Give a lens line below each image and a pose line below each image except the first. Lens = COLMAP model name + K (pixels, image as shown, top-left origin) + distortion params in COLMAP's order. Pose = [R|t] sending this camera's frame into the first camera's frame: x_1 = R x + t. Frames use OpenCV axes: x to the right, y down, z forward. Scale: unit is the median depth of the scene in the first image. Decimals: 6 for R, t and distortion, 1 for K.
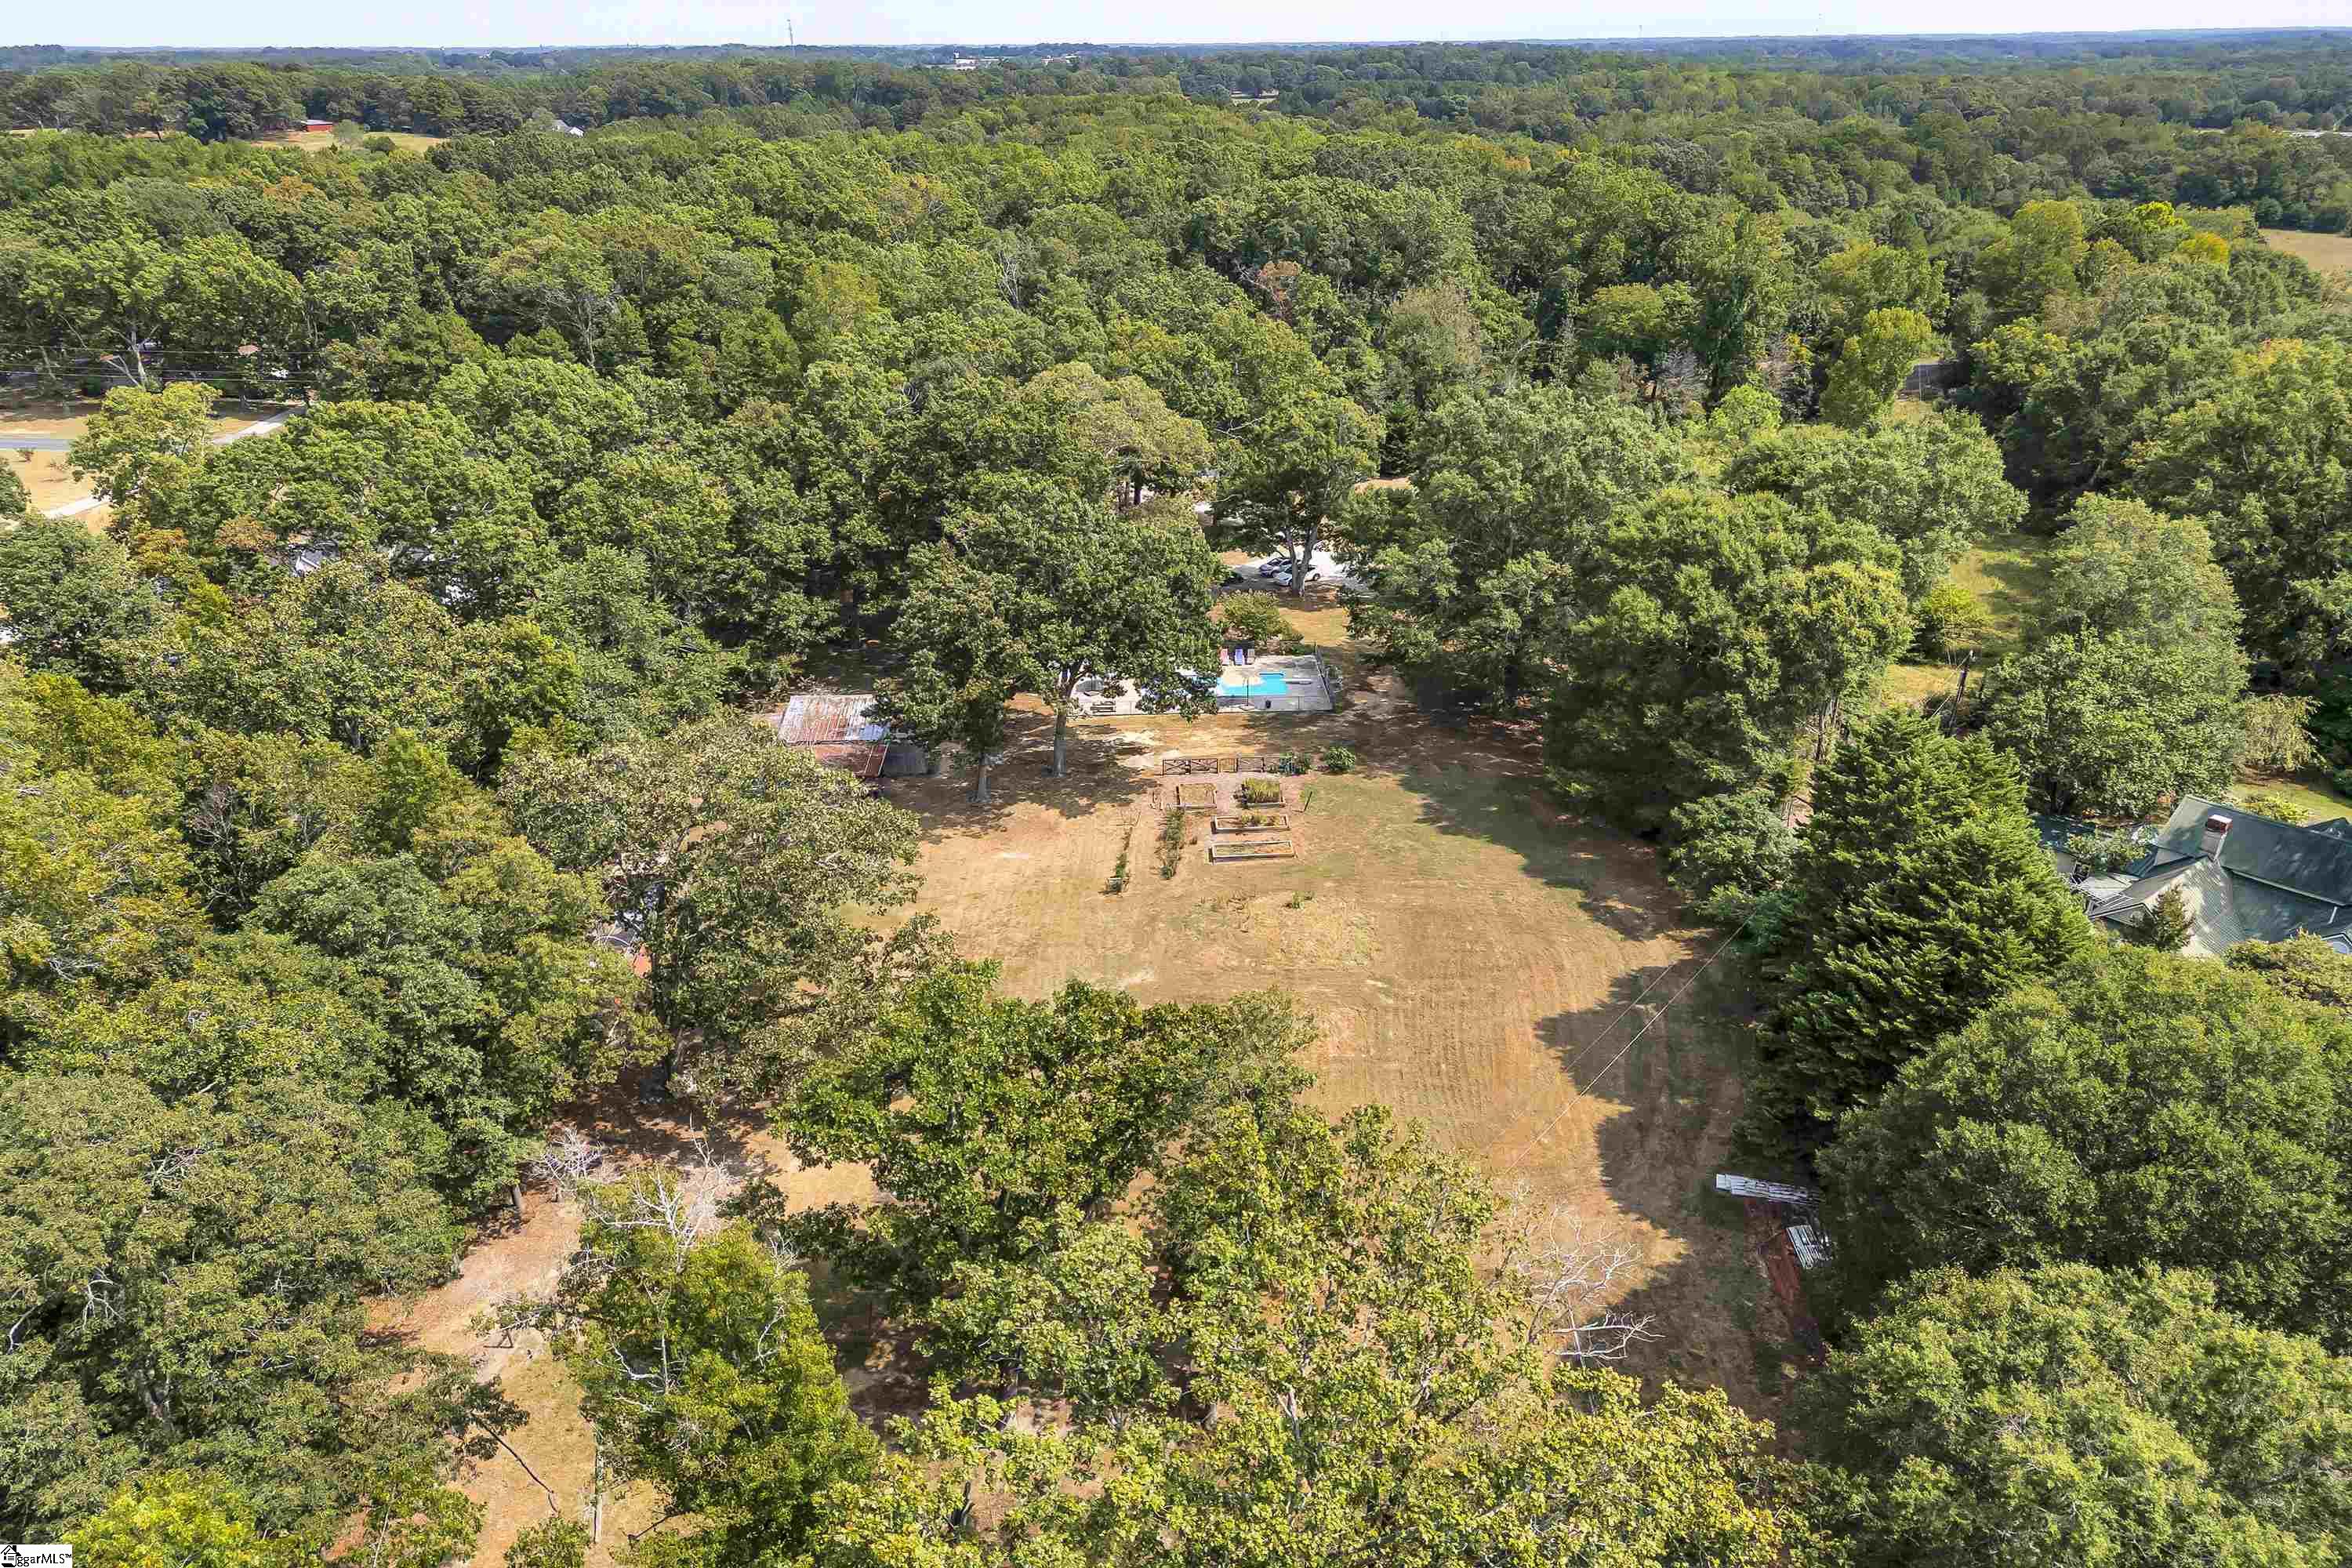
lens RADIAL K [[1706.6, 0, 1182.4], [0, 1706.6, 860.5], [0, 0, 1]] dist [0.127697, -0.177485]
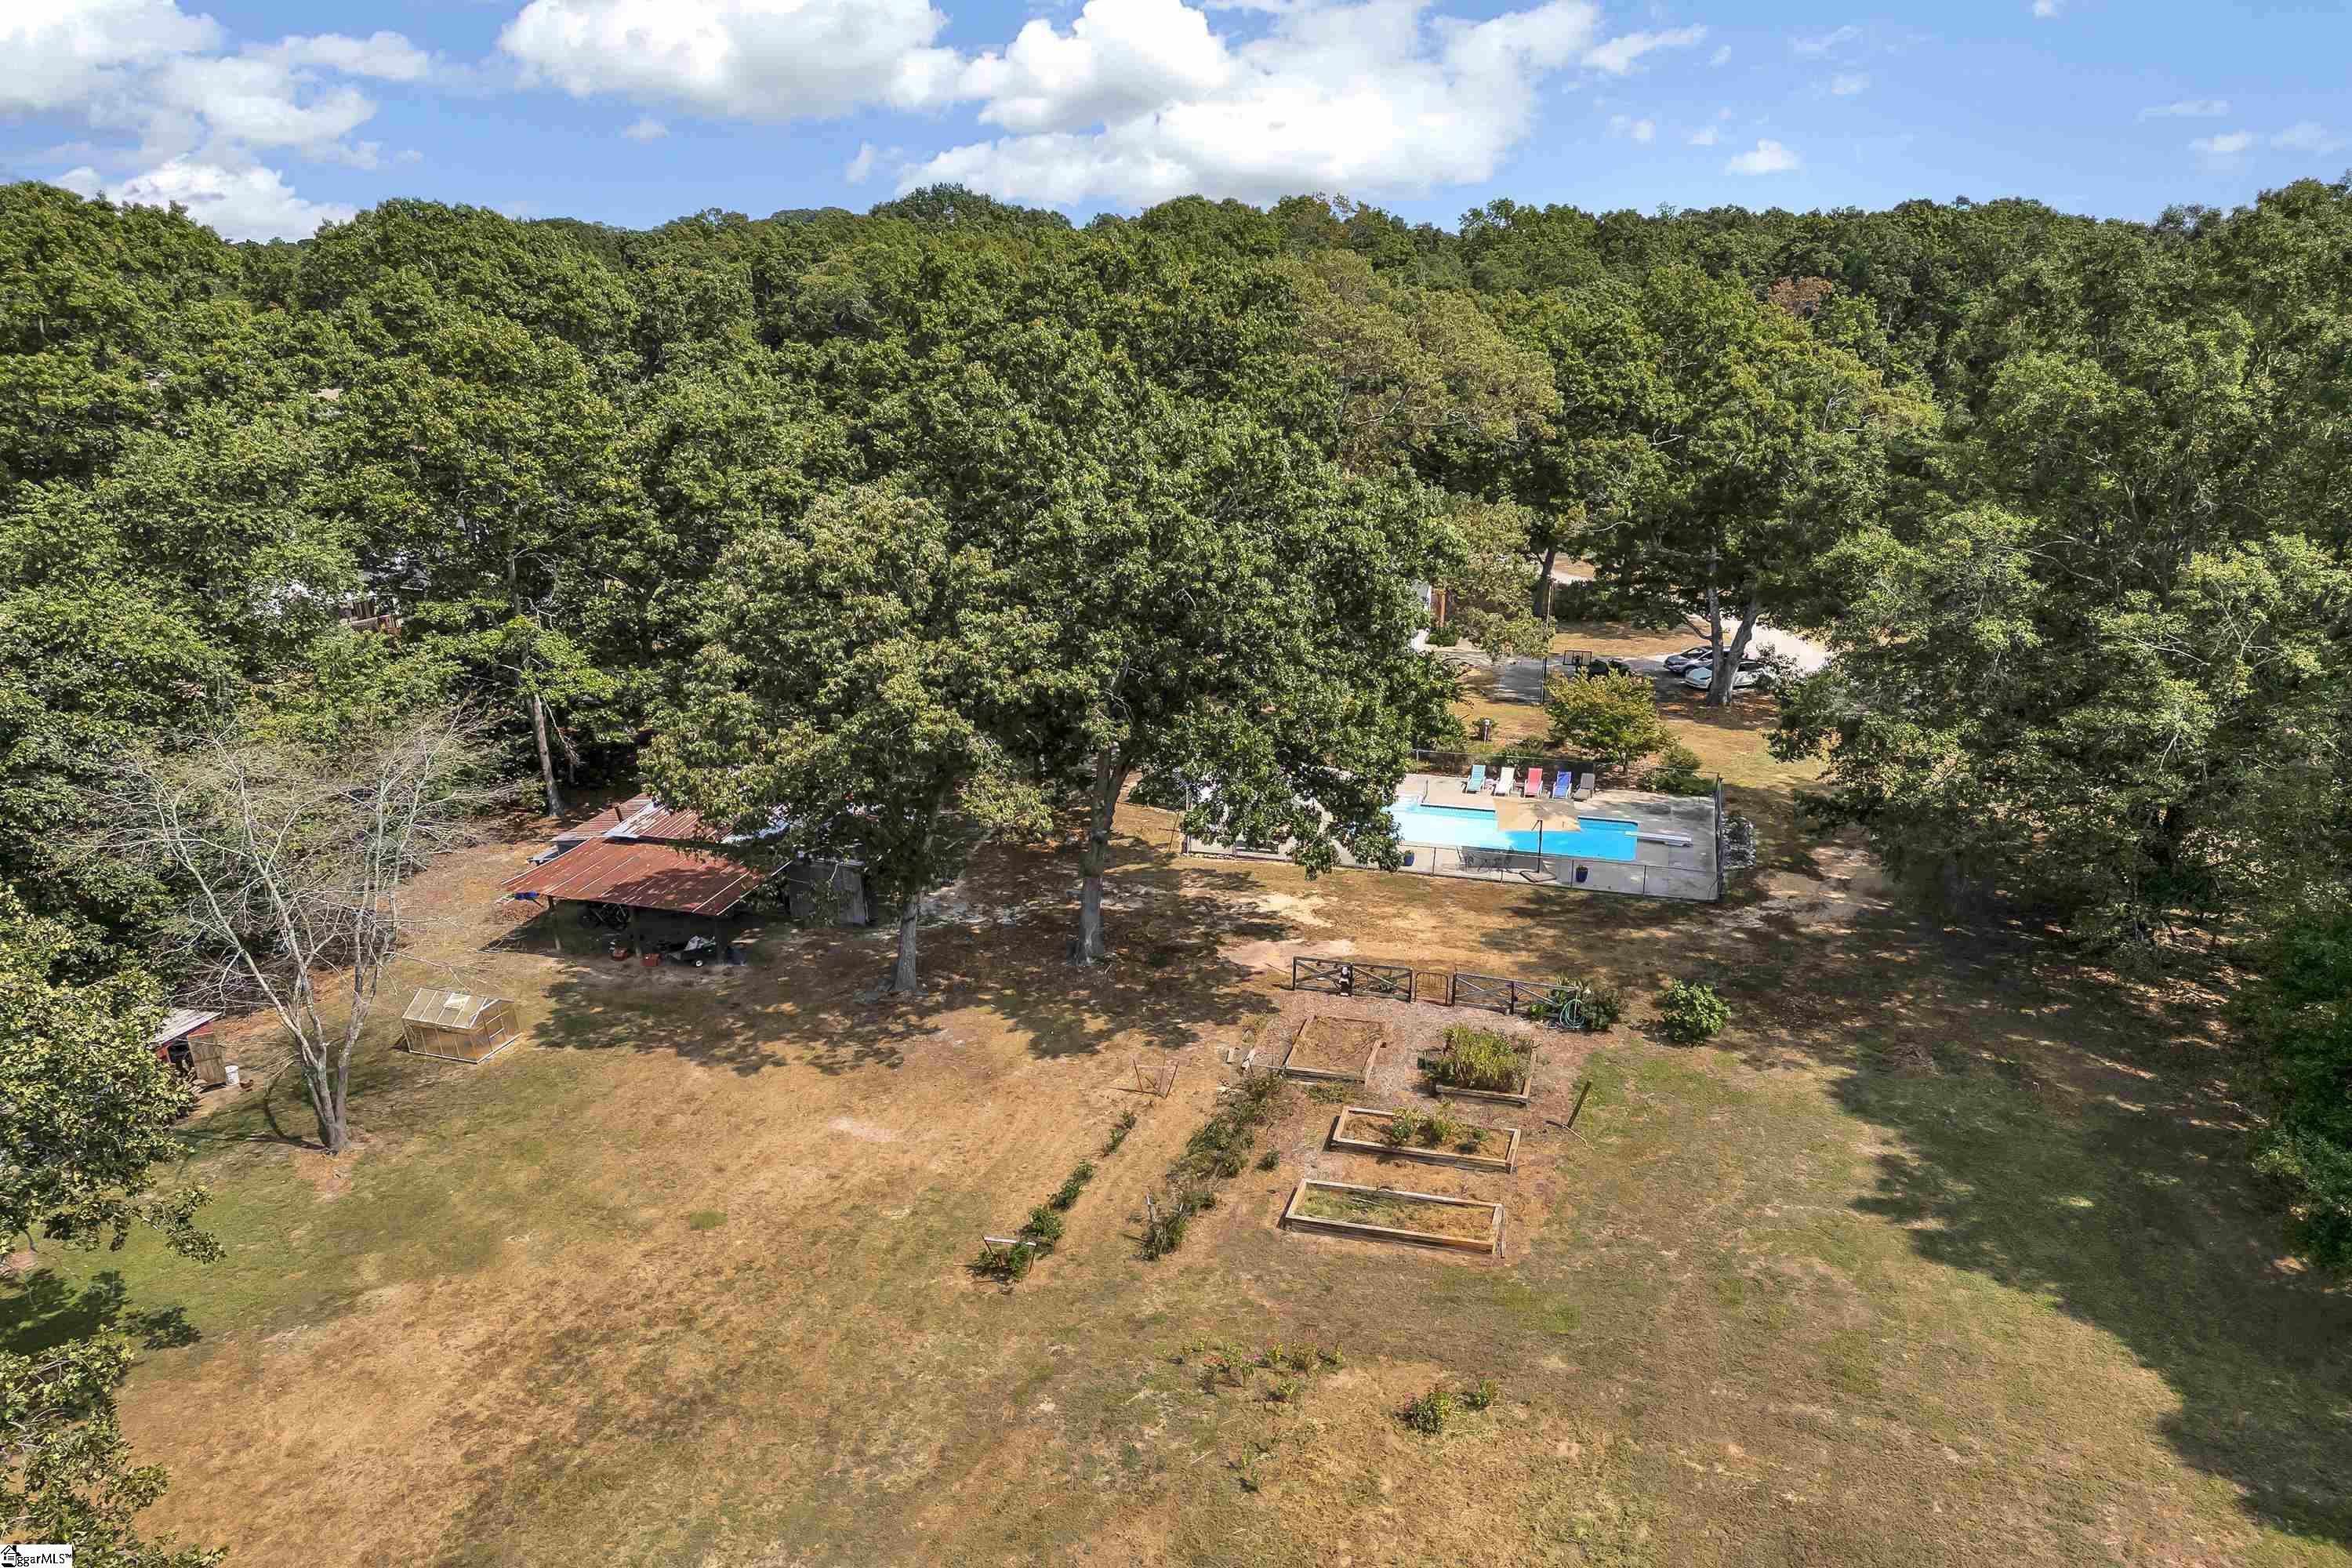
lens RADIAL K [[1706.6, 0, 1182.4], [0, 1706.6, 860.5], [0, 0, 1]] dist [0.127697, -0.177485]
pose [[0.951355, 0.116348, -0.285283, 0.089636], [-0.143575, 0.986687, -0.076385, -0.044956], [0.272598, 0.113629, 0.955395, 0.542285]]
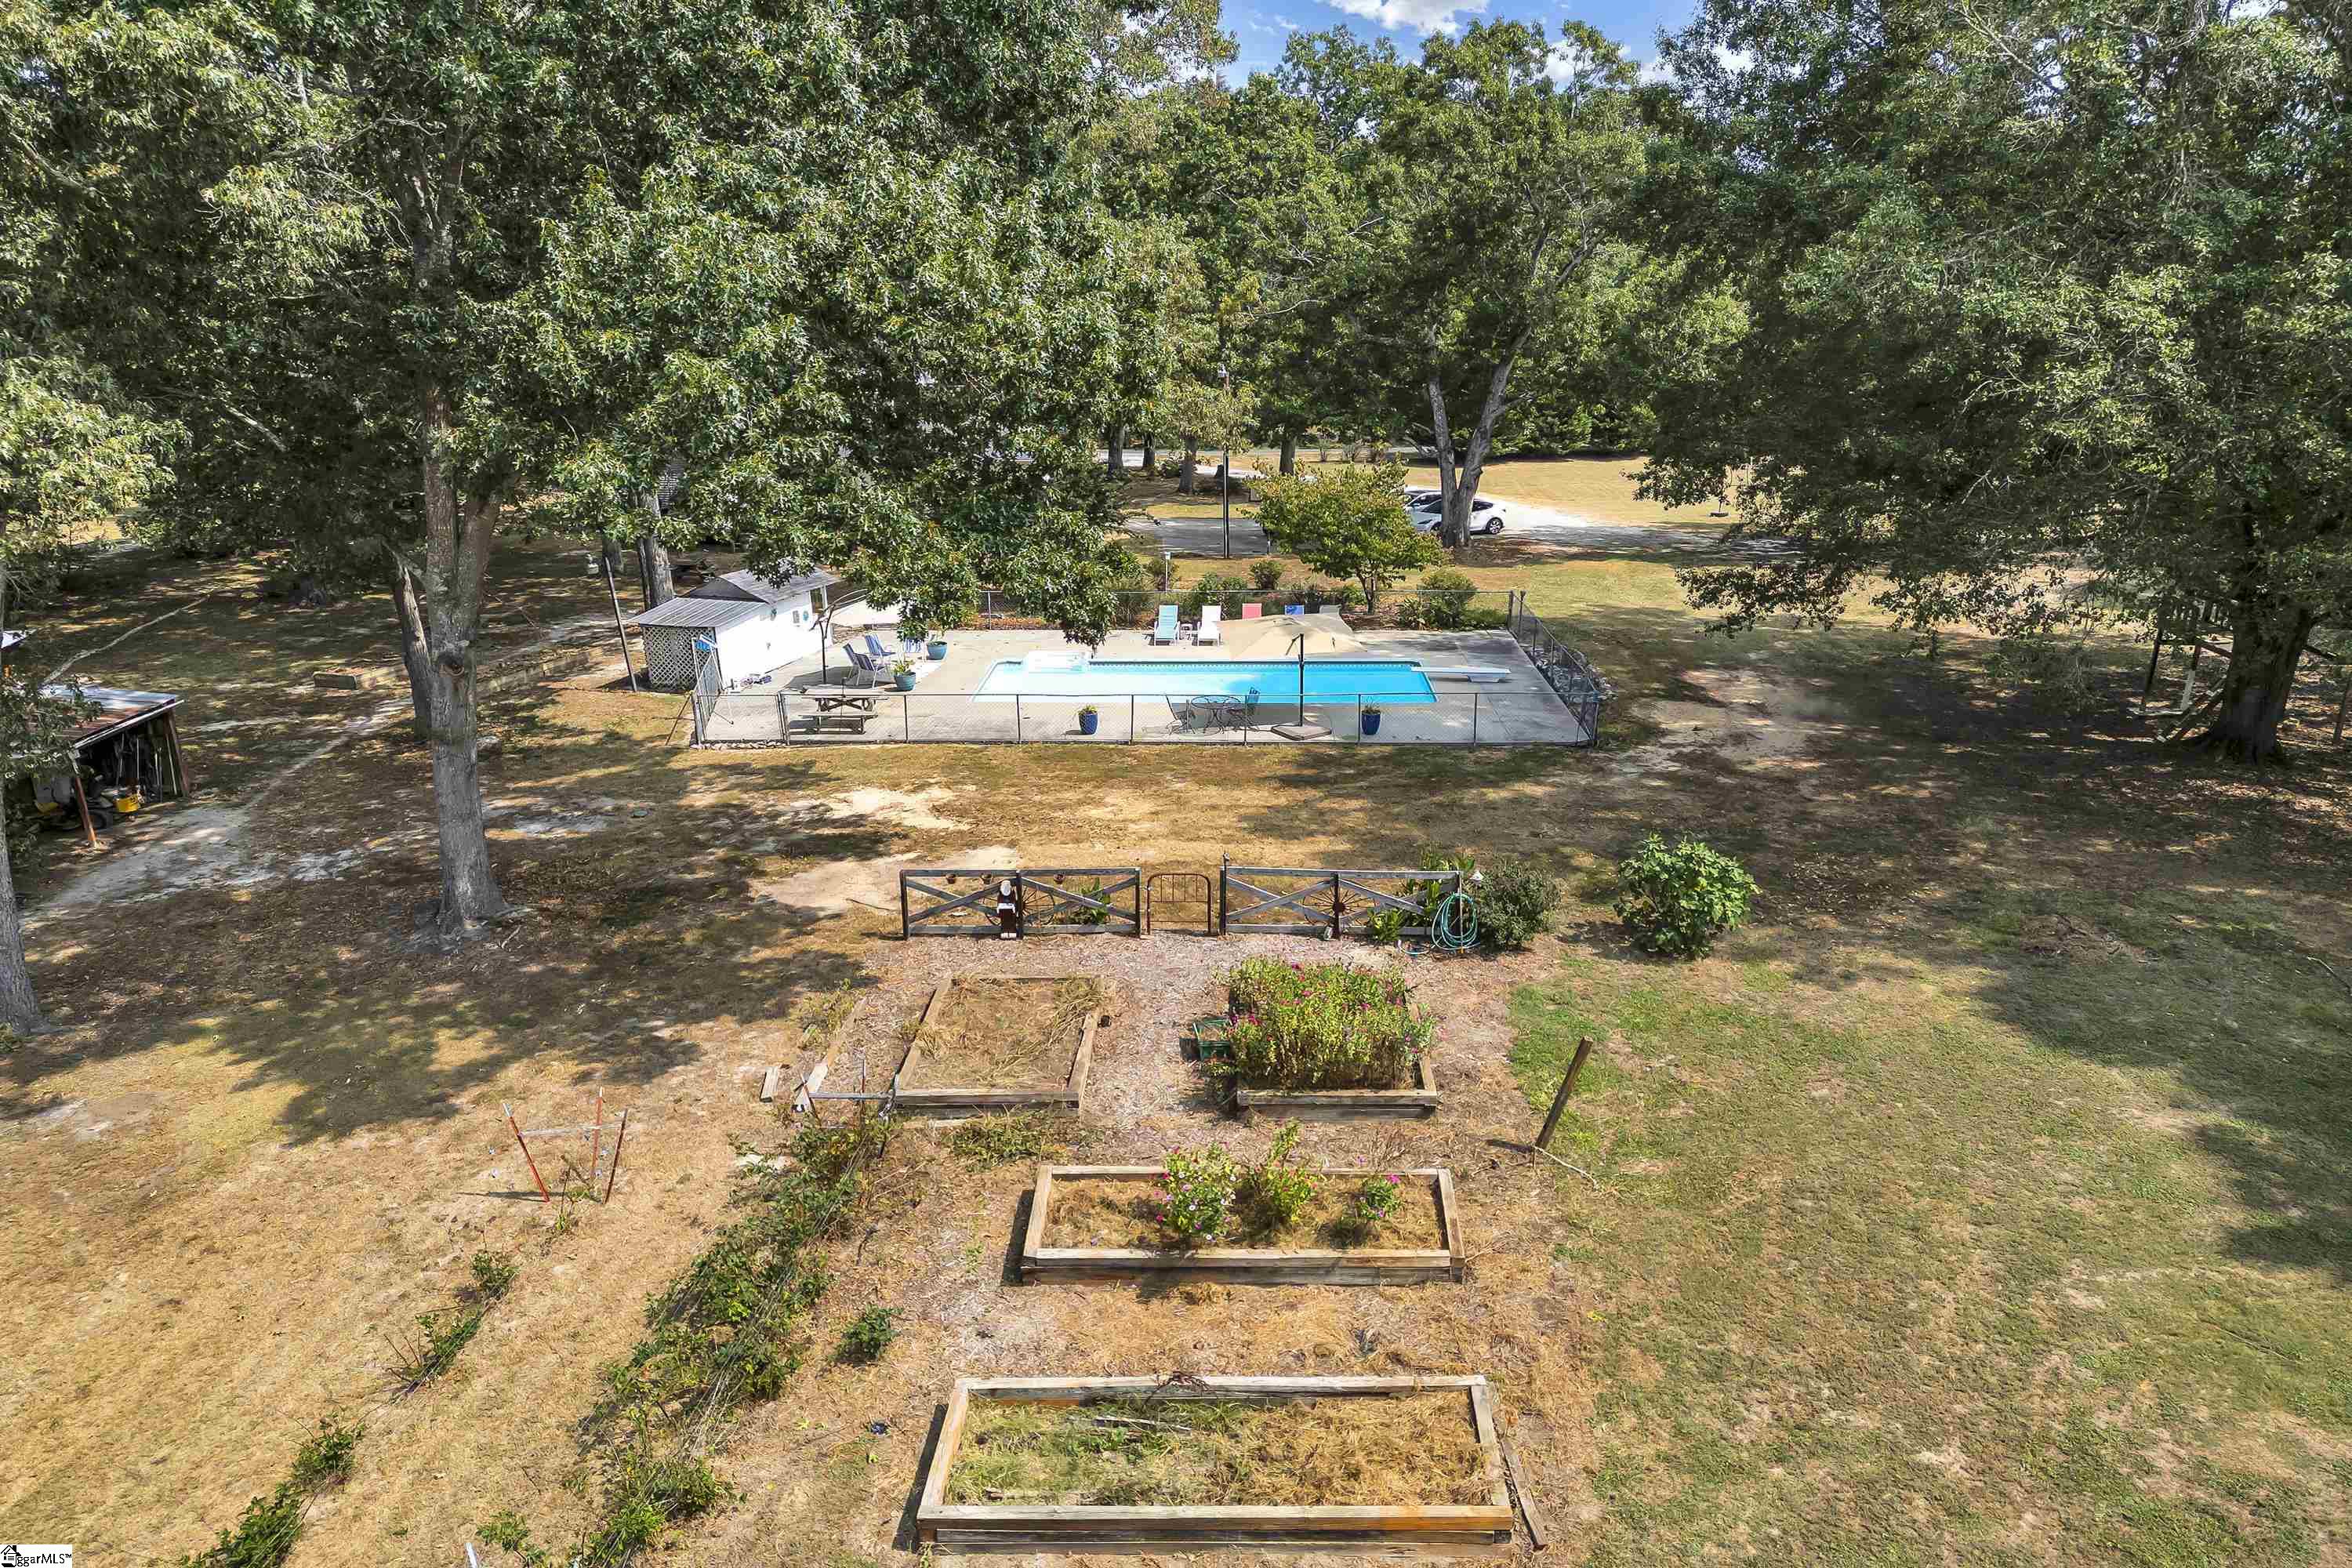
lens RADIAL K [[1706.6, 0, 1182.4], [0, 1706.6, 860.5], [0, 0, 1]] dist [0.127697, -0.177485]
pose [[0.997196, 0.026515, -0.069973, 0.042767], [-0.034365, 0.992944, -0.113496, -0.035472], [0.066470, 0.115582, 0.991071, 0.772531]]
